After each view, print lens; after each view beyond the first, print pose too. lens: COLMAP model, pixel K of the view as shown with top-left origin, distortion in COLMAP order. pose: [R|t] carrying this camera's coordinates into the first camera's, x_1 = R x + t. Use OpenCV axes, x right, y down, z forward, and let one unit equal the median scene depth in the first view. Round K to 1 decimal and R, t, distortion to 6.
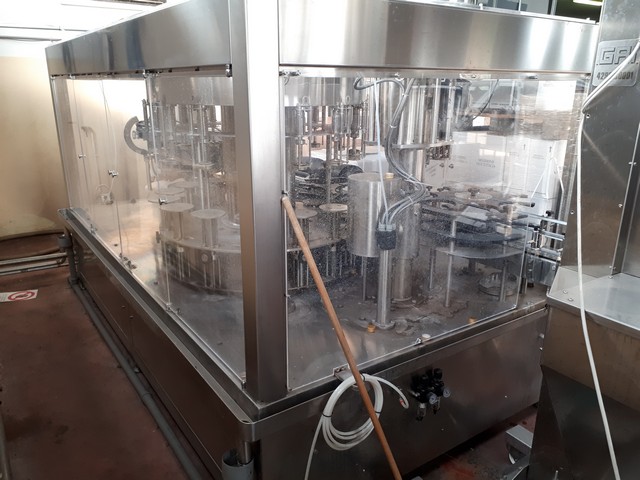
lens RADIAL K [[507.7, 0, 321.6], [0, 507.7, 236.1], [0, 0, 1]] dist [0.062605, 0.003758]
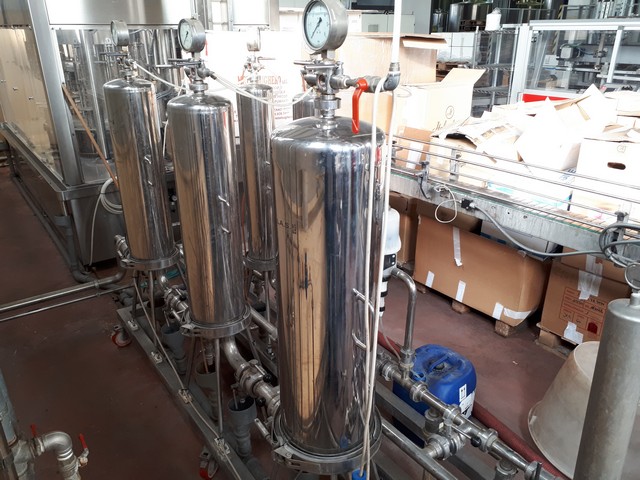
lens RADIAL K [[507.7, 0, 318.8], [0, 507.7, 244.6], [0, 0, 1]] dist [0.062605, 0.003758]
pose [[0.999968, -0.006453, 0.004814, 0.489169], [0.006002, 0.996052, 0.088565, 0.204413], [-0.005366, -0.088533, 0.996059, -0.632631]]
